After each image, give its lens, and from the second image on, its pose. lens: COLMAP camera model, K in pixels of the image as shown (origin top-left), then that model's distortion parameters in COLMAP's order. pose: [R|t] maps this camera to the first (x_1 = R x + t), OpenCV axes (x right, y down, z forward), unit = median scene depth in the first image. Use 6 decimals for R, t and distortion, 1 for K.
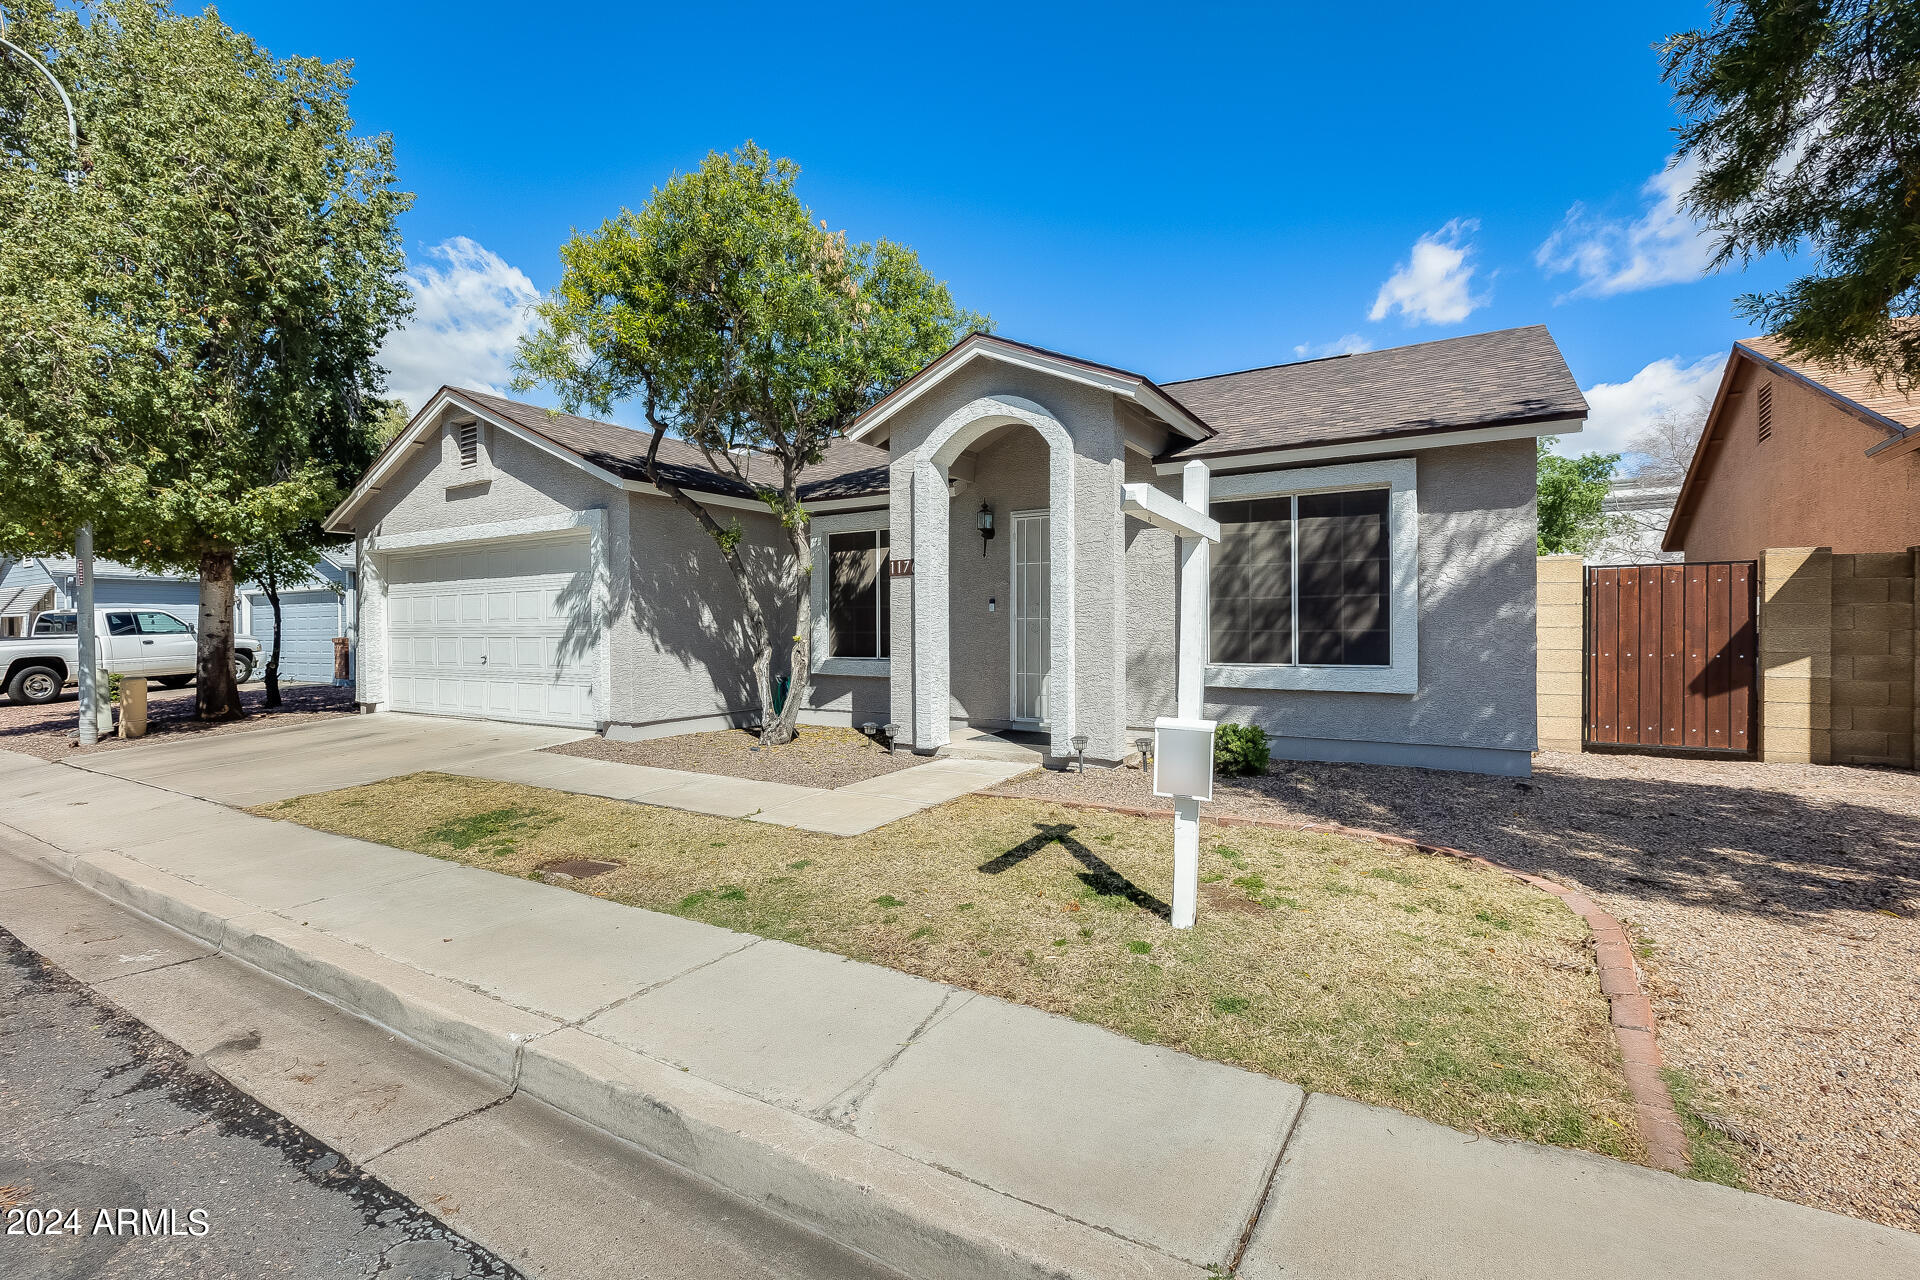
lens RADIAL K [[849.9, 0, 951.5], [0, 849.9, 636.7], [0, 0, 1]] dist [-0.001540, -0.000425]
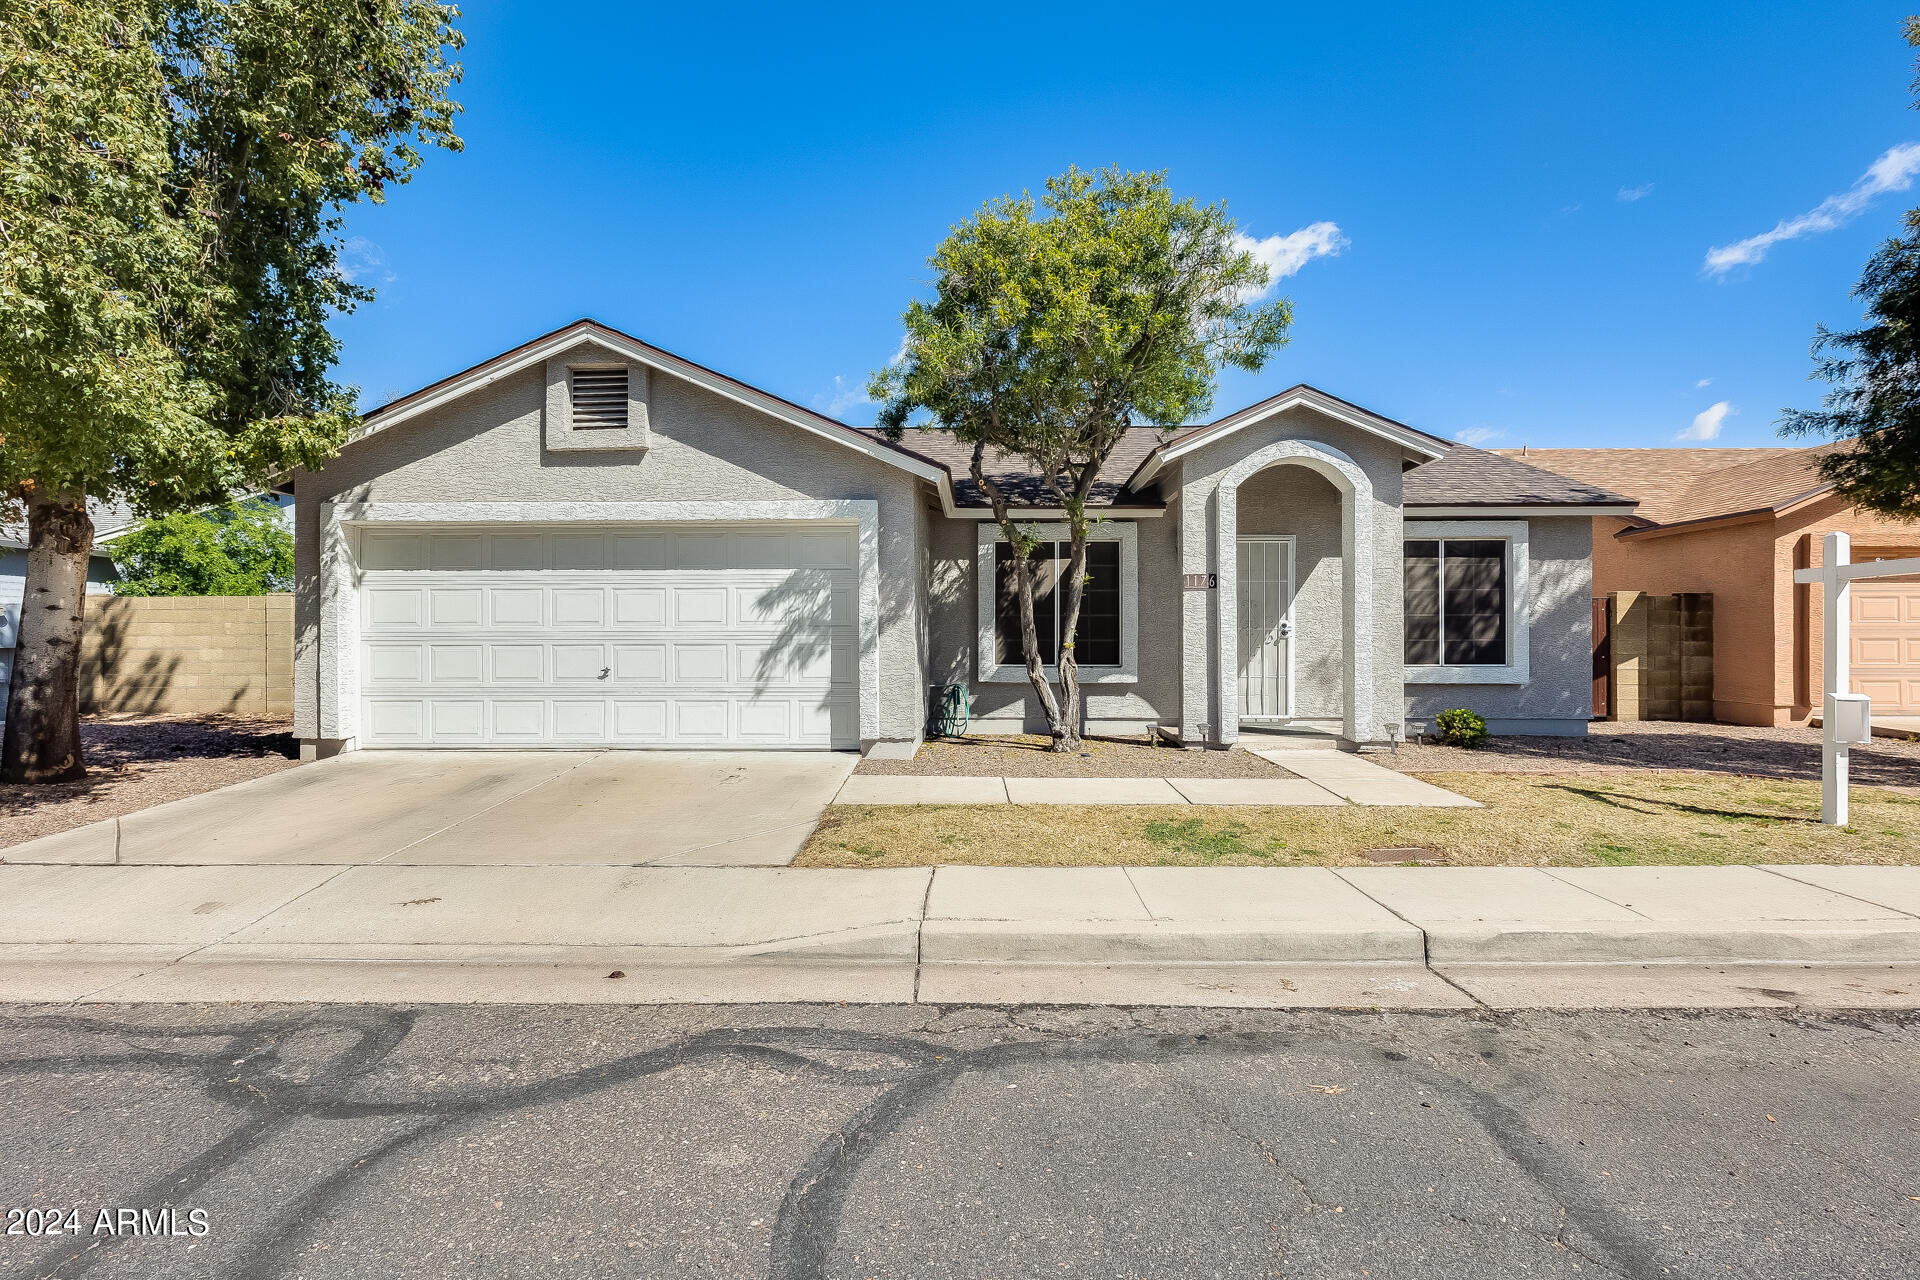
lens RADIAL K [[845.7, 0, 955.5], [0, 845.7, 644.9], [0, 0, 1]] dist [-0.000367, -0.000379]
pose [[0.863791, 0.001144, 0.503850, -0.949941], [0.000061, 0.999997, -0.002375, 0.003921], [-0.503851, 0.002083, 0.863788, 0.228743]]
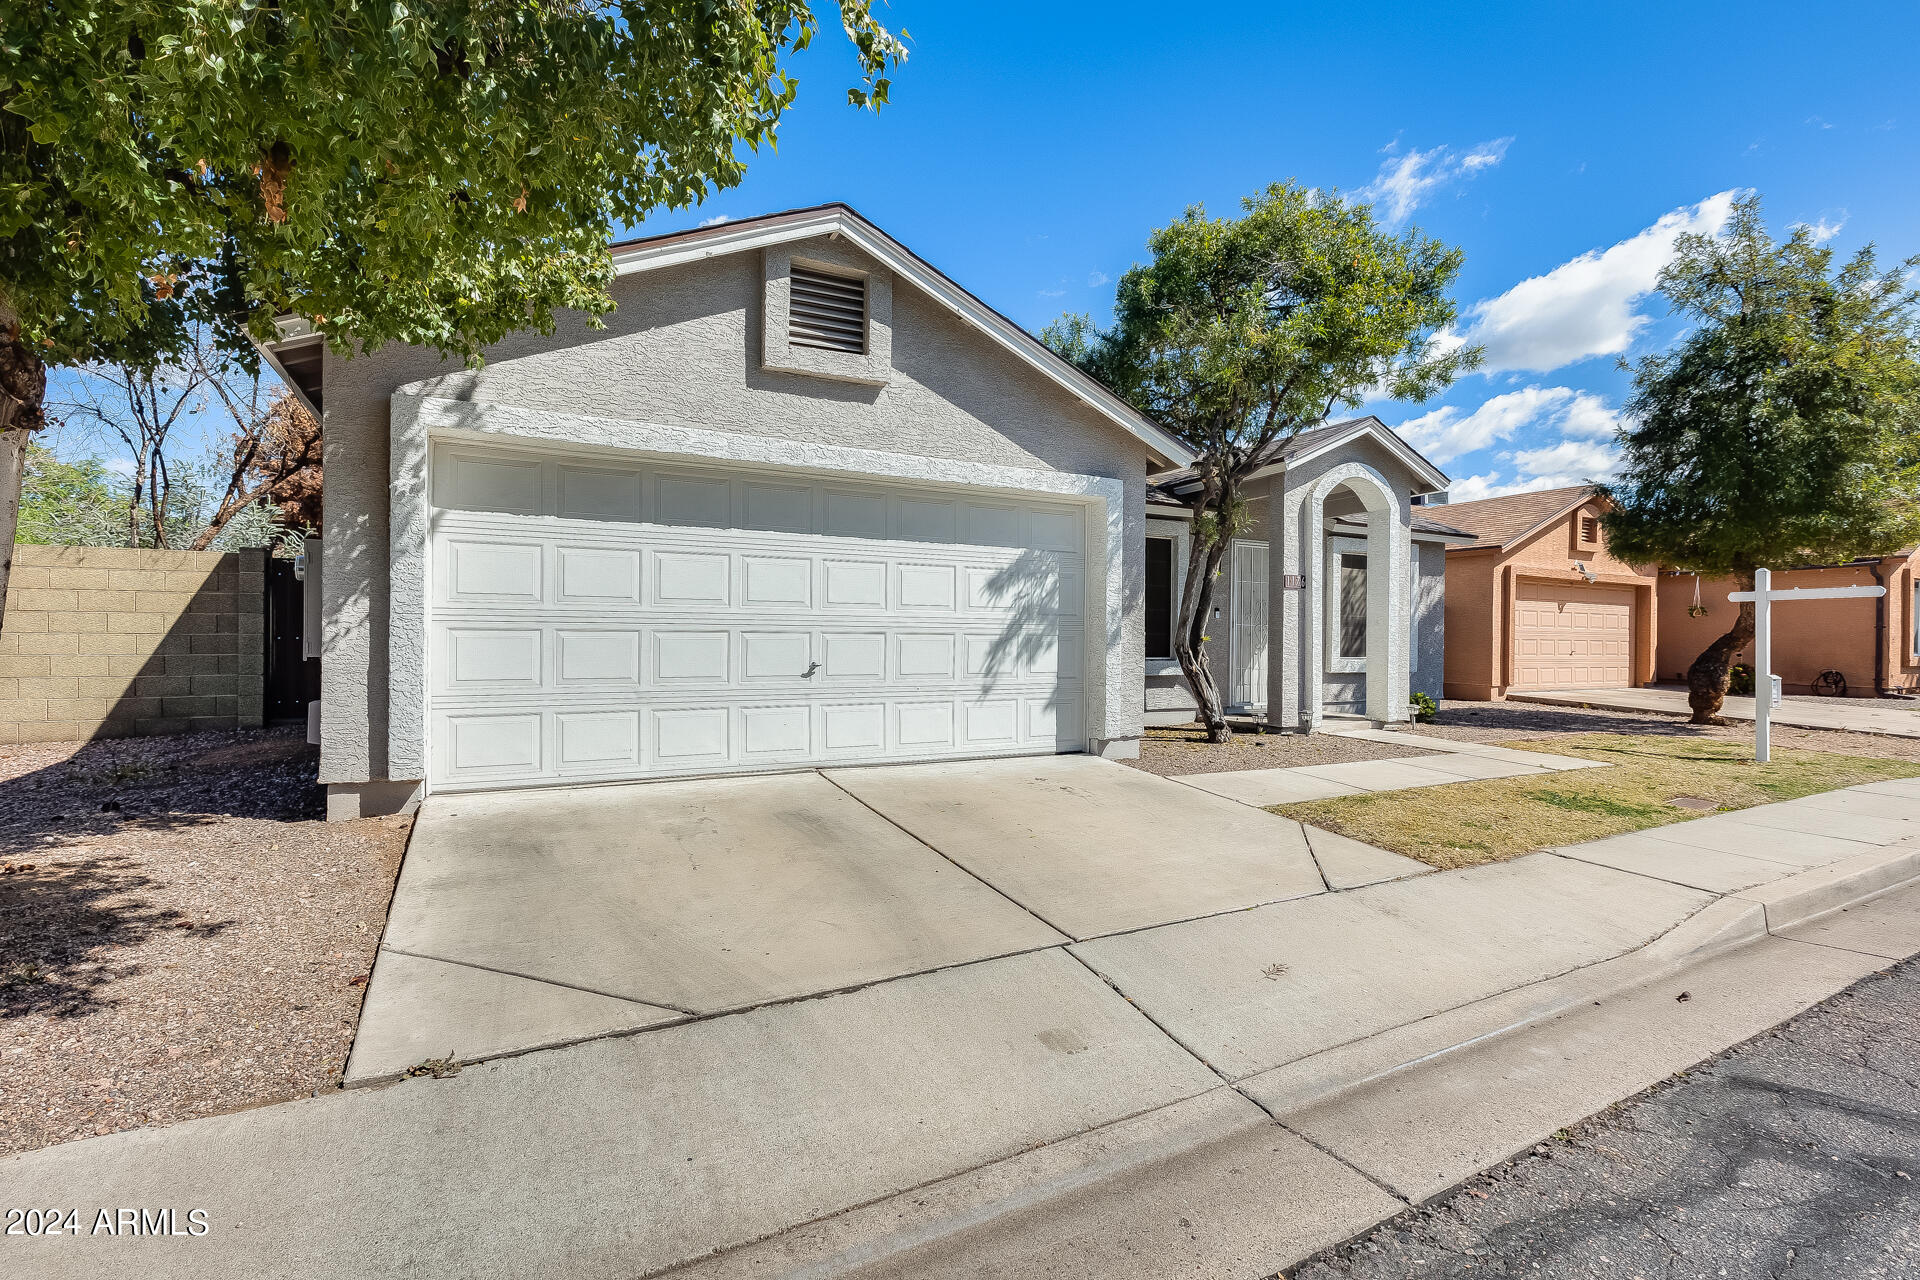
lens RADIAL K [[861.2, 0, 960.0], [0, 861.2, 640.0], [0, 0, 1]] dist [-0.004570, -0.000545]
pose [[0.497058, 0.006083, 0.867696, -1.466665], [-0.008421, 0.999962, -0.002187, 0.009071], [-0.867676, -0.006220, 0.497091, 0.866607]]
